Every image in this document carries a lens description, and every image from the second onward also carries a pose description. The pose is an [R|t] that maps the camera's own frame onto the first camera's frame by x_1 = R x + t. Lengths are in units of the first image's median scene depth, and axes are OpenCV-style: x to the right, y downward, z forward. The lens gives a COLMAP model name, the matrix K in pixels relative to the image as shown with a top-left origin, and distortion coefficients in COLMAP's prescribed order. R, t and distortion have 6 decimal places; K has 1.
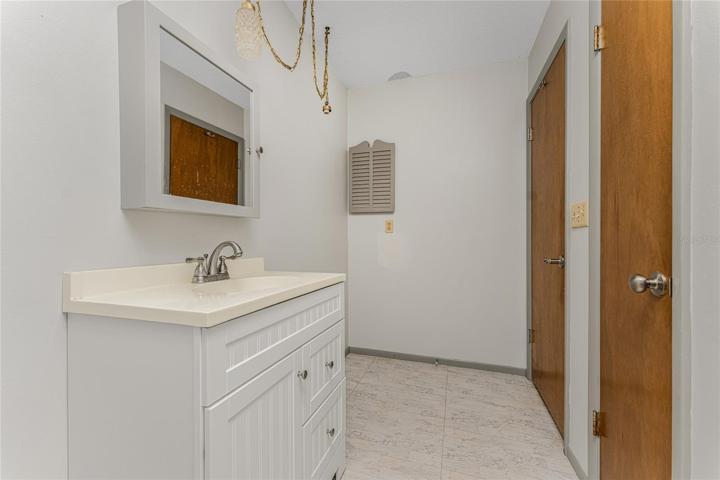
lens RADIAL K [[297.2, 0, 360.0], [0, 297.2, 240.0], [0, 0, 1]] dist [-0.000806, -0.000214]
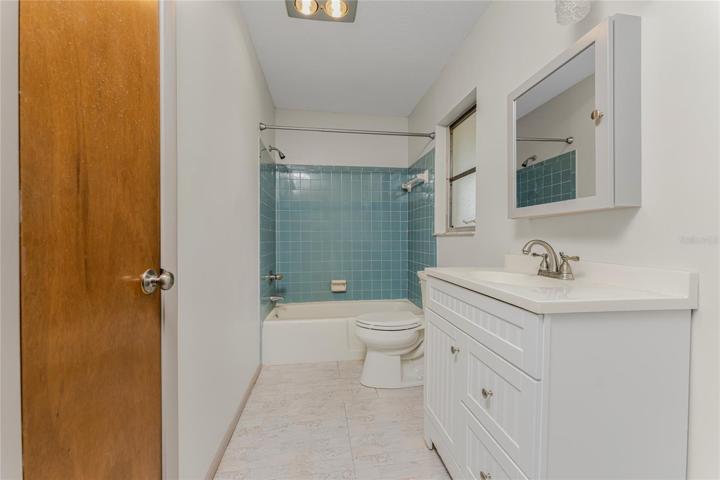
lens RADIAL K [[297.2, 0, 360.0], [0, 297.2, 240.0], [0, 0, 1]] dist [-0.000806, -0.000214]
pose [[-0.899164, 0.001960, -0.437608, 0.726305], [-0.000988, 0.999978, 0.006510, -0.001217], [0.437611, 0.006286, -0.899142, 2.025583]]
